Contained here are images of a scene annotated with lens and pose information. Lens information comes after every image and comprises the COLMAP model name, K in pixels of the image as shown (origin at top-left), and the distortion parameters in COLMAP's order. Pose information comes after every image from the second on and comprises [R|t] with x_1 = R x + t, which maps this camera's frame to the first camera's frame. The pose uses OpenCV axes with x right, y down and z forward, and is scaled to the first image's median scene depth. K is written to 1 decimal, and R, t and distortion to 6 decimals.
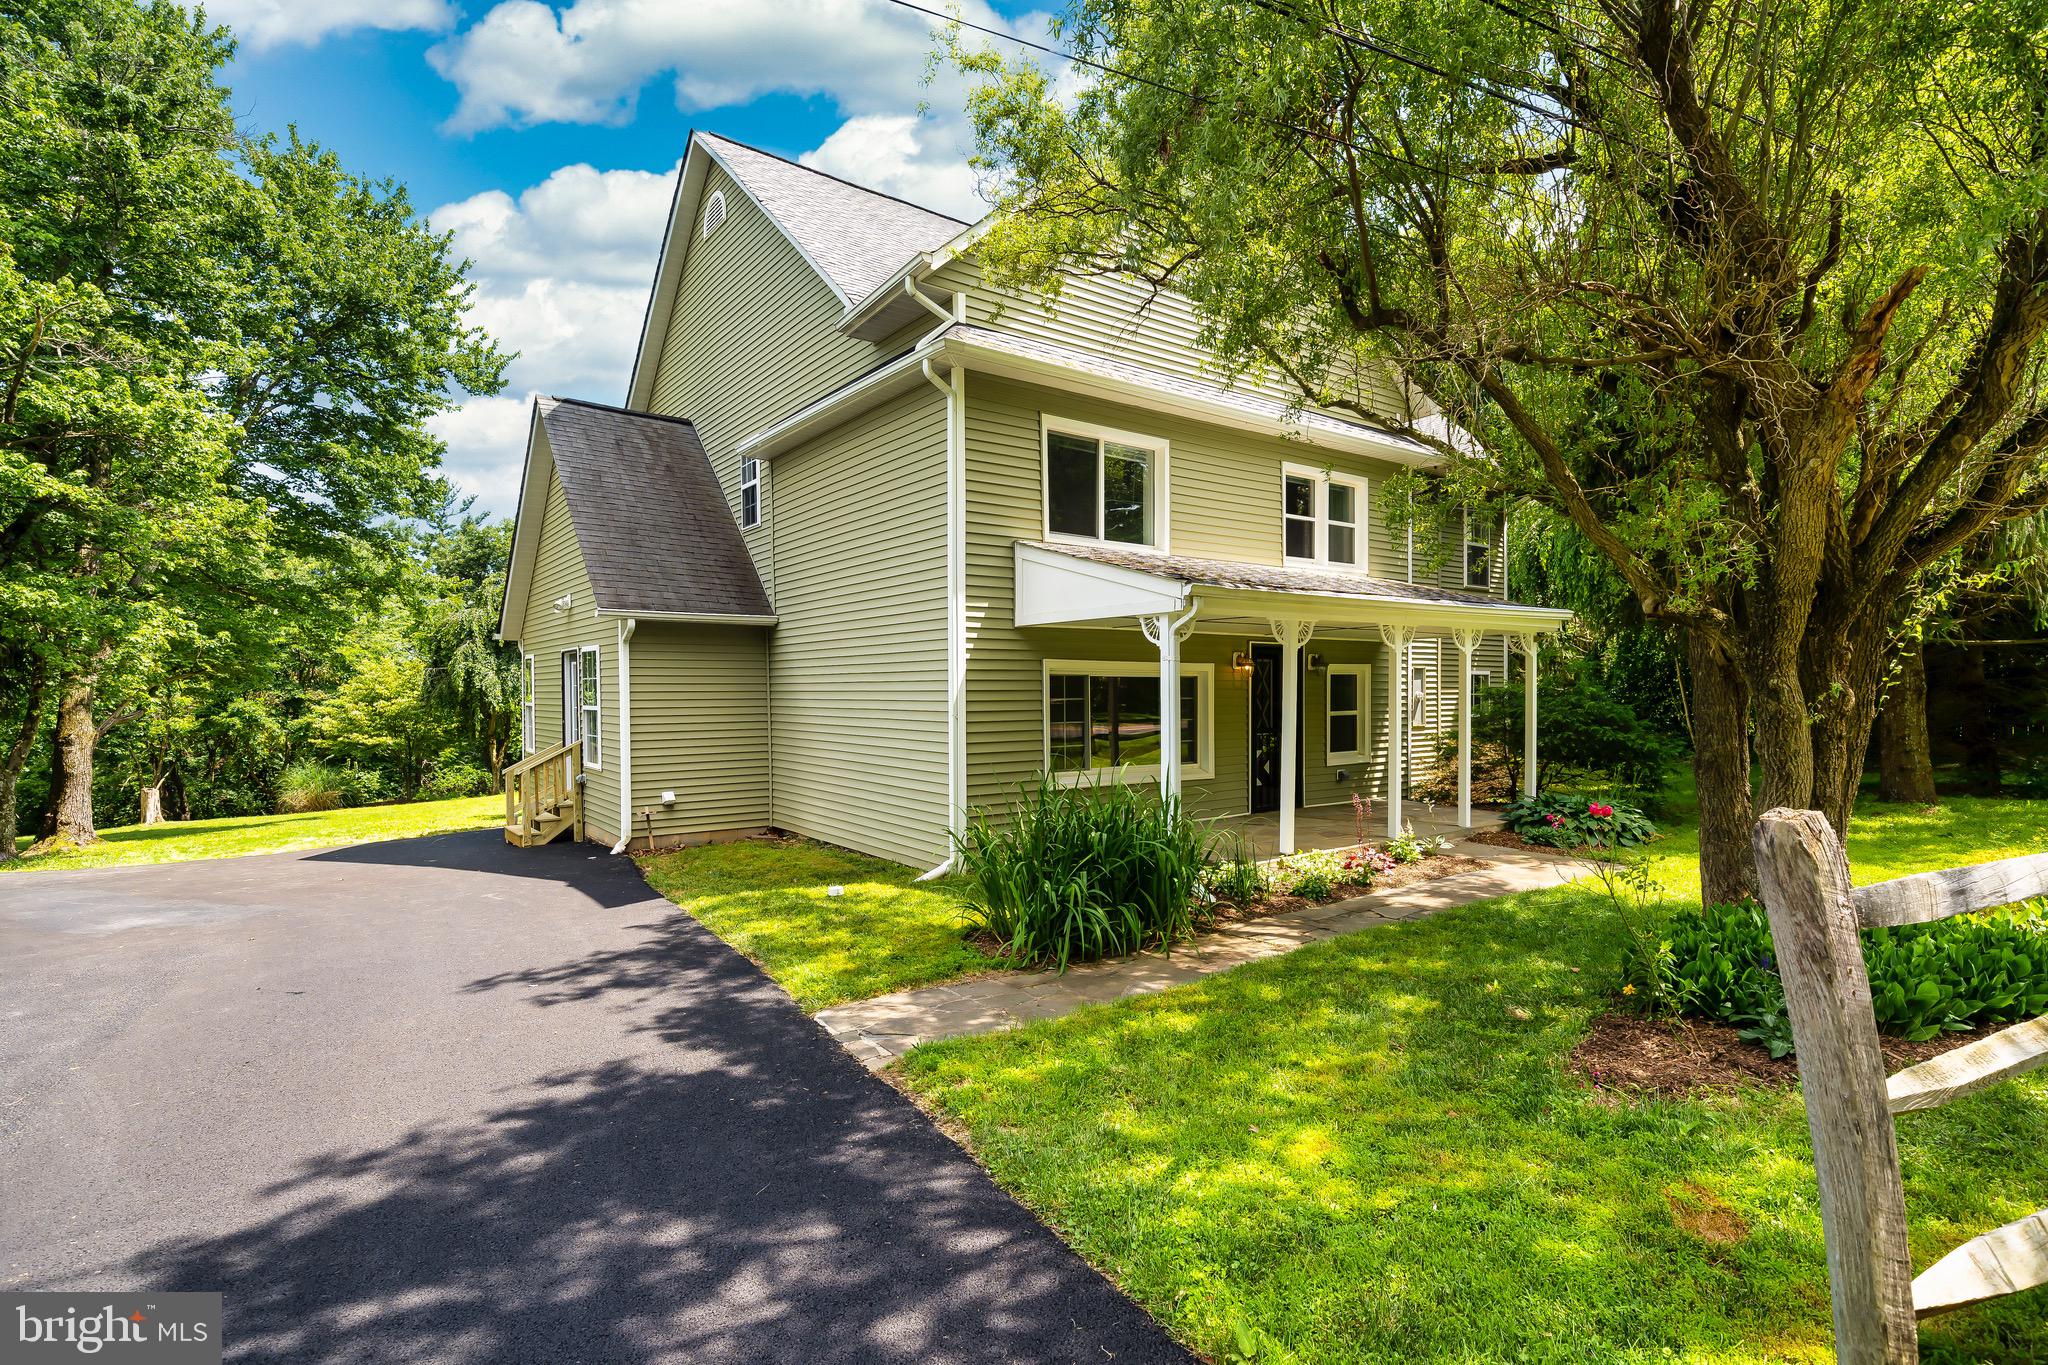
lens RADIAL K [[979.1, 0, 1015.2], [0, 979.1, 689.9], [0, 0, 1]] dist [0.004410, -0.001396]
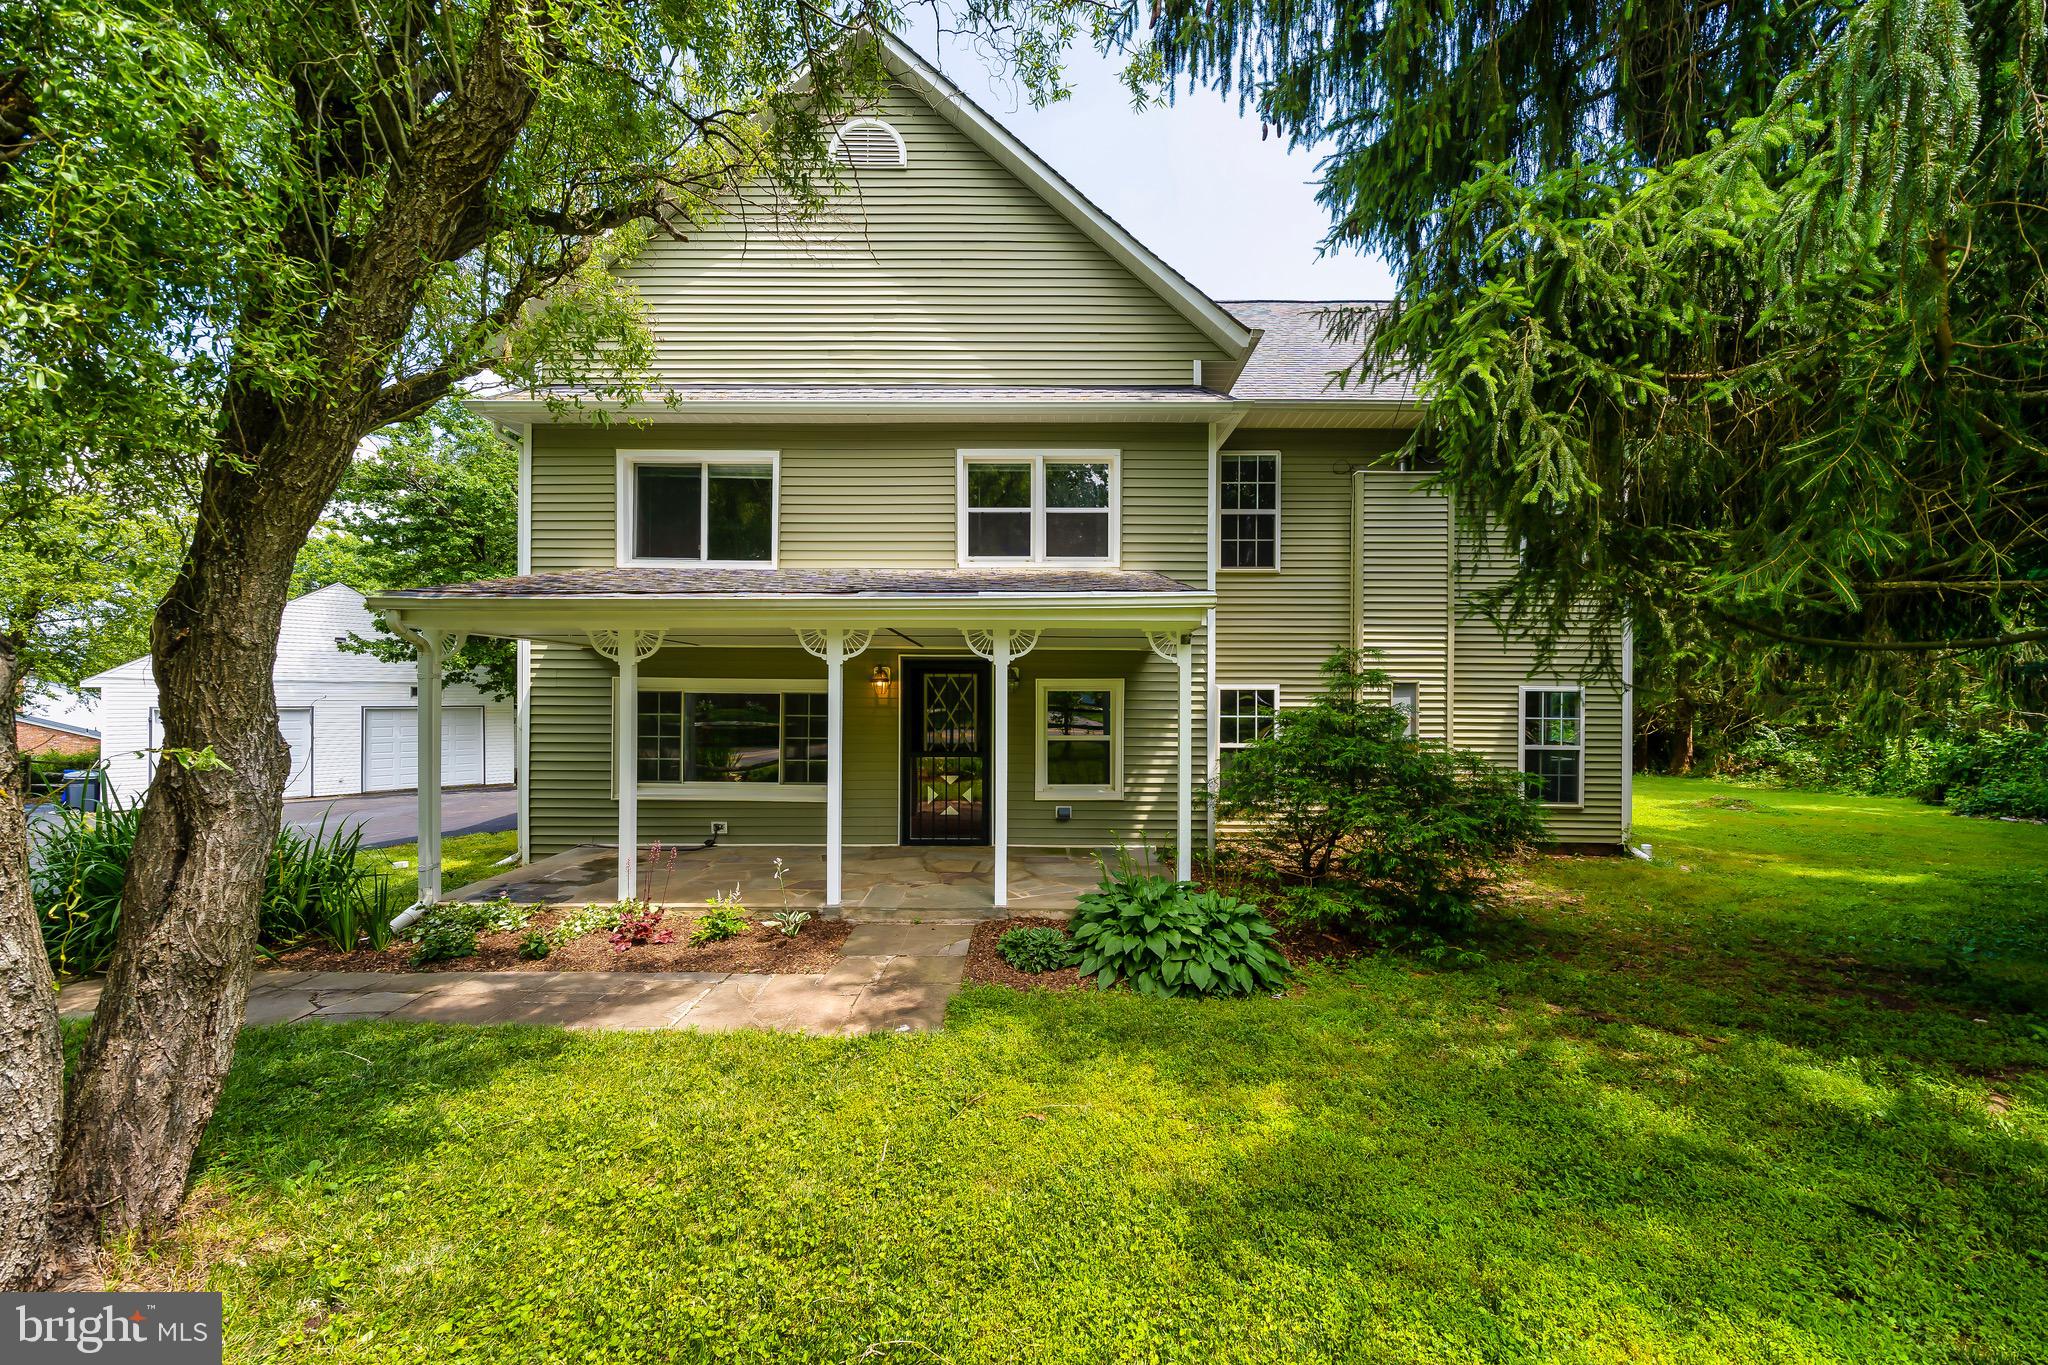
lens RADIAL K [[710.8, 0, 1021.5], [0, 710.8, 693.3], [0, 0, 1]] dist [-0.004510, 0.000090]
pose [[0.806501, 0.009348, -0.591159, 0.756177], [-0.009872, 0.999949, 0.002344, -0.017519], [0.591150, 0.003945, 0.806552, 0.565704]]
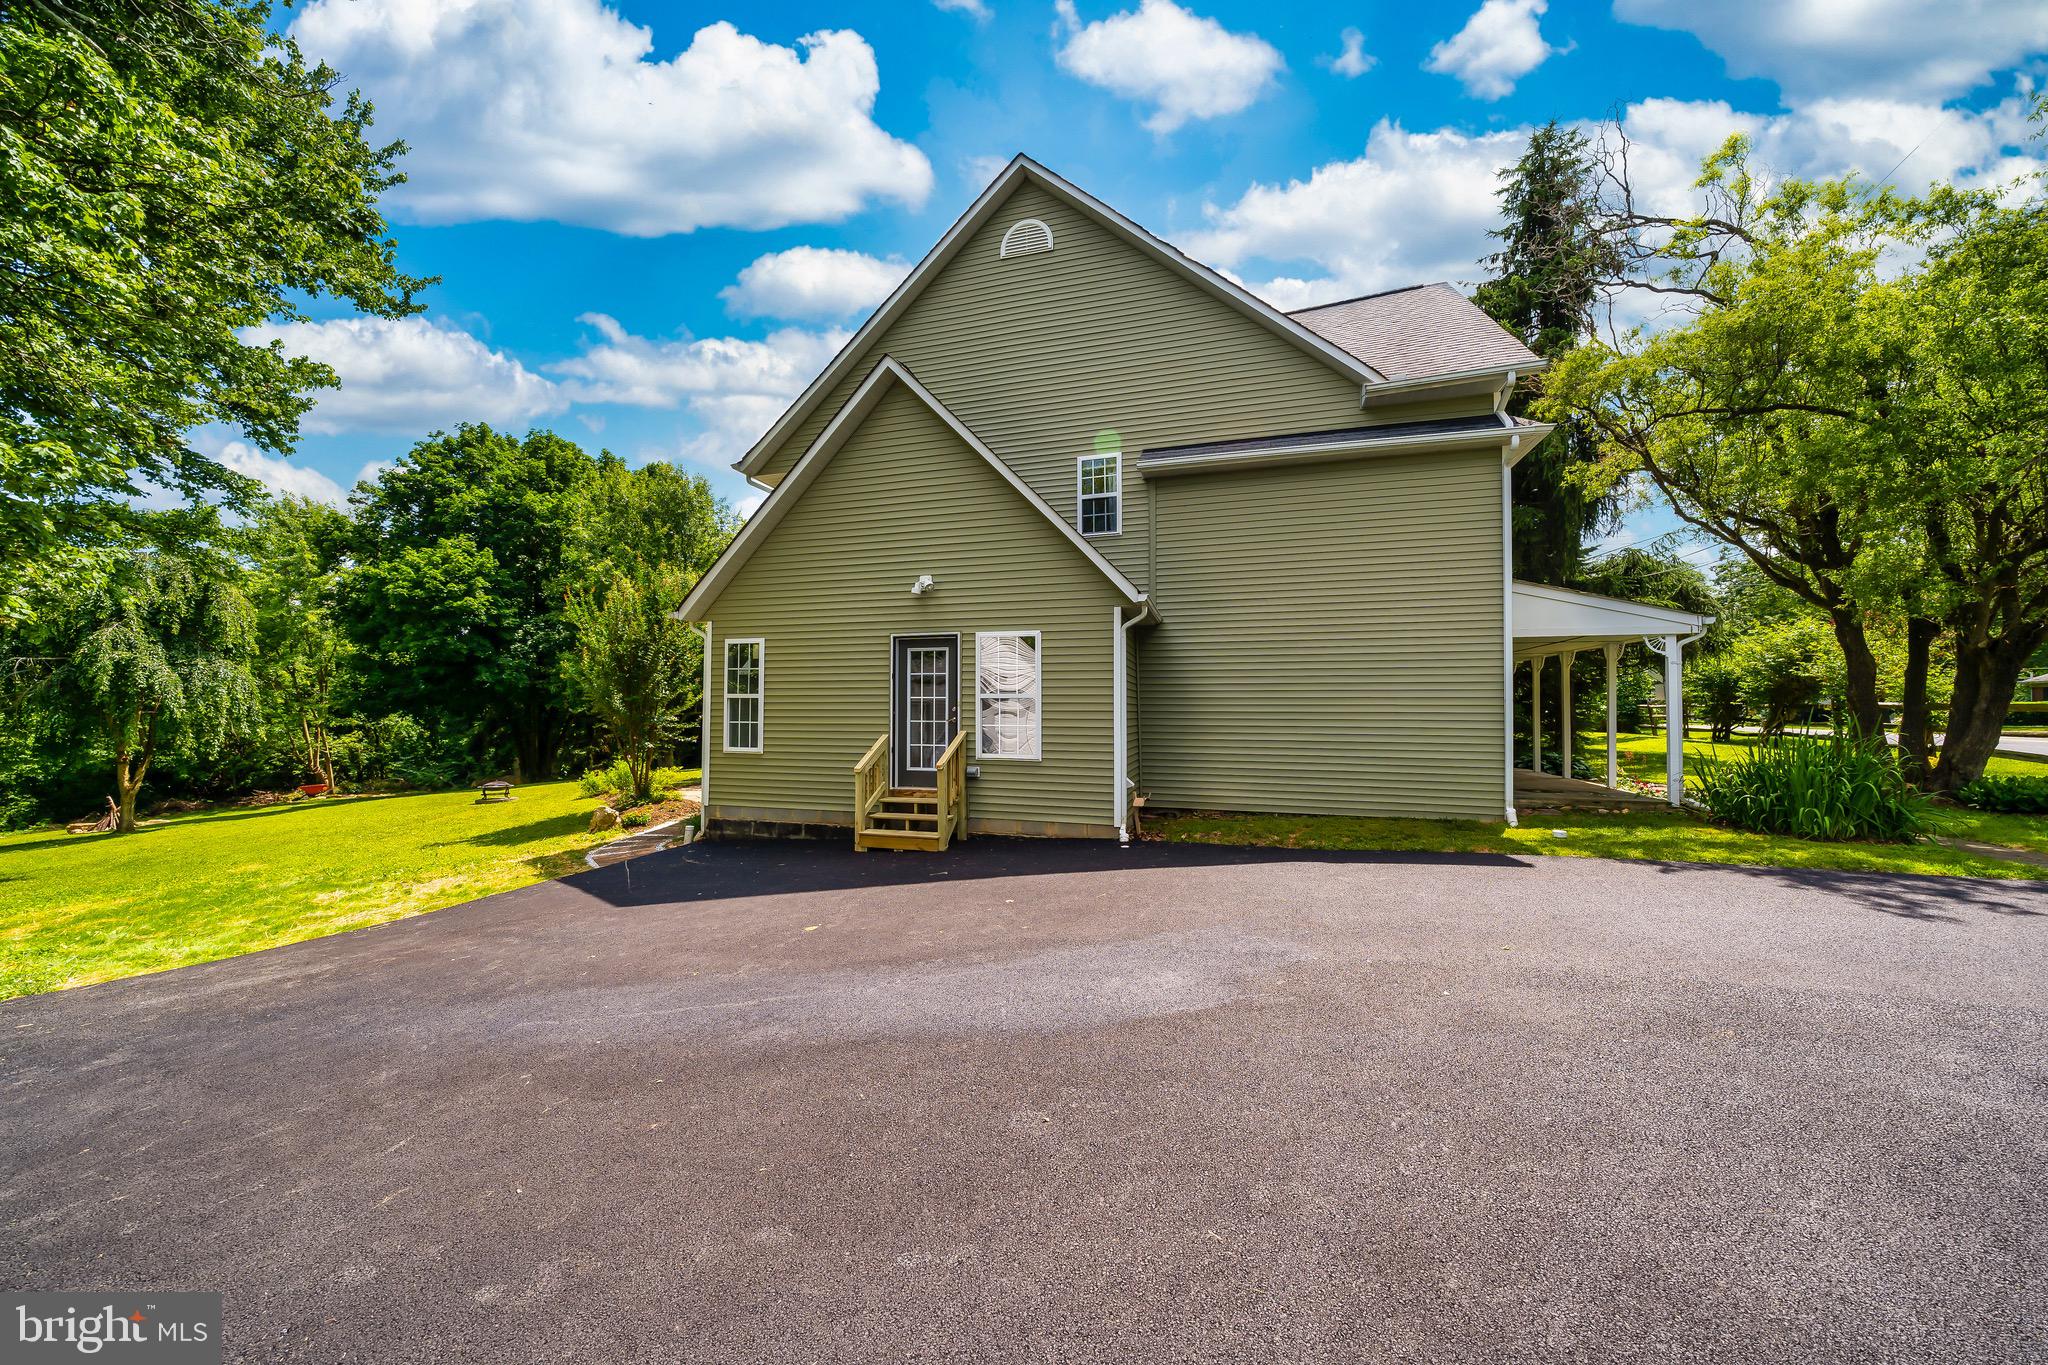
lens RADIAL K [[710.8, 0, 1023.5], [0, 710.8, 690.8], [0, 0, 1]] dist [-0.004510, 0.000090]
pose [[0.803174, 0.024479, 0.595241, -0.981657], [-0.006509, 0.999456, -0.032320, 0.042202], [-0.595709, 0.022084, 0.802897, 0.506339]]
